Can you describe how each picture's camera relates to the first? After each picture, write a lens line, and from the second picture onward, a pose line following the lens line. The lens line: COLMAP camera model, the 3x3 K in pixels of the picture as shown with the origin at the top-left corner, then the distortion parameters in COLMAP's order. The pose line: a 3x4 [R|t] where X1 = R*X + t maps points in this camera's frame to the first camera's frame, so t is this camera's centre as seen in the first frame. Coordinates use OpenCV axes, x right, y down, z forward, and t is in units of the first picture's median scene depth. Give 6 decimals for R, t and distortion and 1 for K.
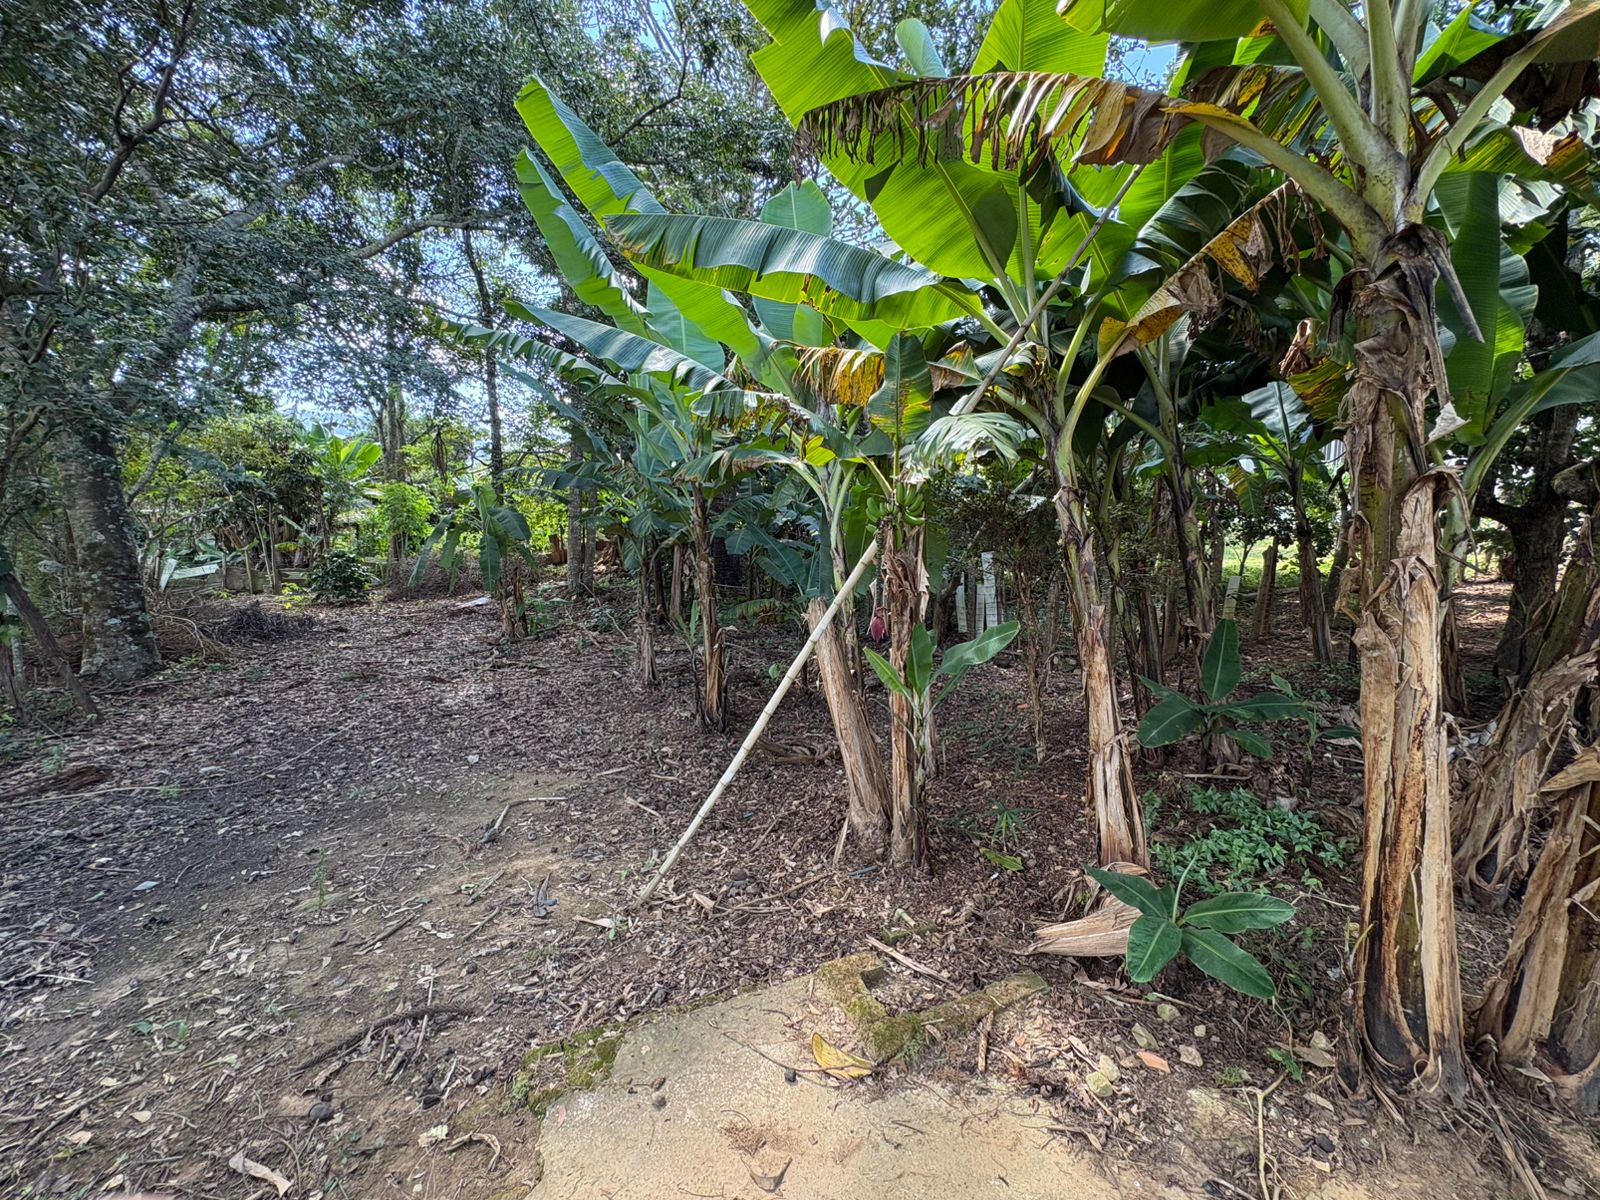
lens RADIAL K [[648.6, 0, 800.0], [0, 648.6, 600.0], [0, 0, 1]] dist [0.002467, 0.000272]
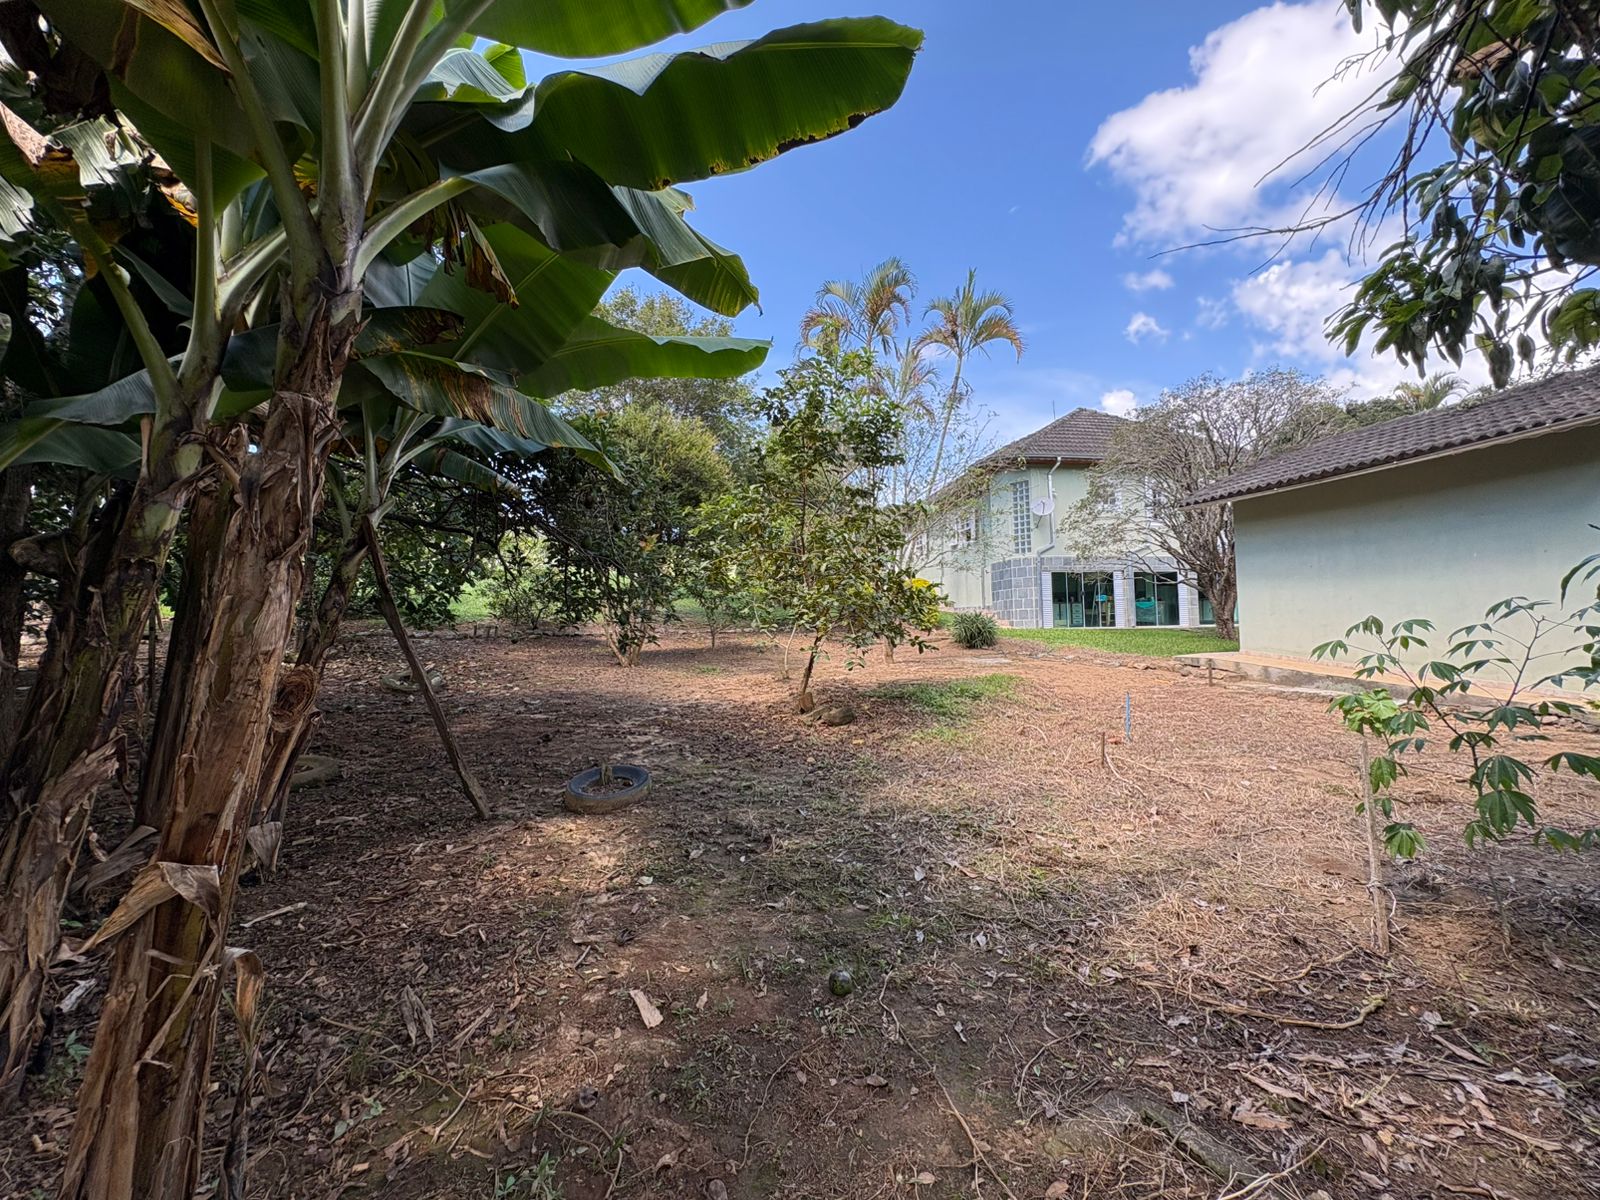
lens RADIAL K [[648.6, 0, 800.0], [0, 648.6, 600.0], [0, 0, 1]] dist [0.002467, 0.000272]
pose [[-0.178589, 0.030570, 0.983449, 0.157316], [0.078406, 0.996781, -0.016747, -0.025368], [-0.980795, 0.074118, -0.180411, 0.212129]]
